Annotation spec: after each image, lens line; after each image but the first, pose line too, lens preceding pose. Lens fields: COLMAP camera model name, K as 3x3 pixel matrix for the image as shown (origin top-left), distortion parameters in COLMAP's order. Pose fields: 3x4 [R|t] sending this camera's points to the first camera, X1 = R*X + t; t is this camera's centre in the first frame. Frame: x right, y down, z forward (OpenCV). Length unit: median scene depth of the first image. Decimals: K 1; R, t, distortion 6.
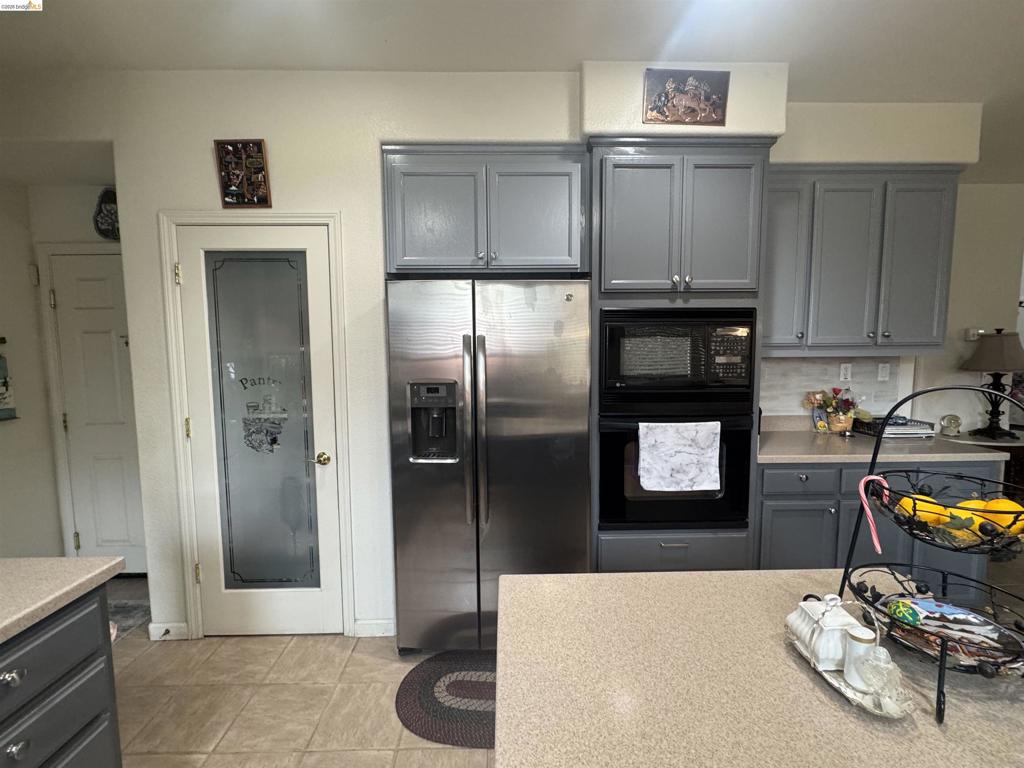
lens RADIAL K [[453.8, 0, 512.3], [0, 453.8, 384.2], [0, 0, 1]] dist [-0.004048, -0.000028]
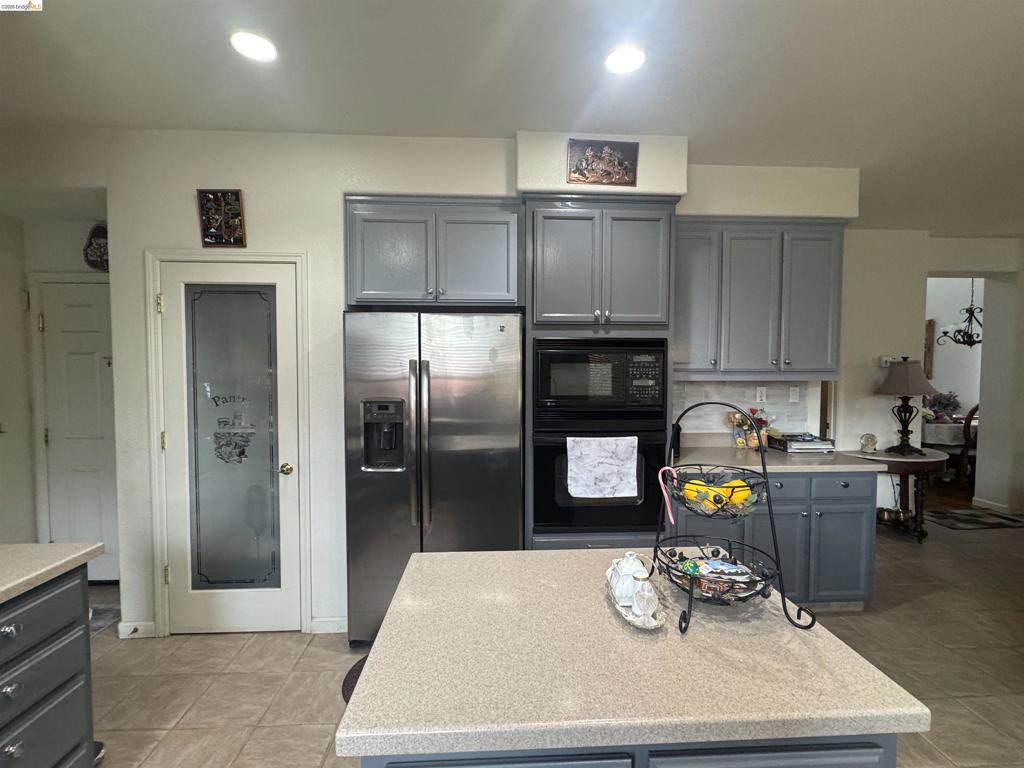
lens RADIAL K [[453.8, 0, 512.9], [0, 453.8, 383.8], [0, 0, 1]] dist [-0.004048, -0.000028]
pose [[0.999490, 0.006901, 0.031185, 0.106257], [-0.005352, 0.998761, -0.049477, 0.007428], [-0.031487, 0.049285, 0.998288, -0.143726]]
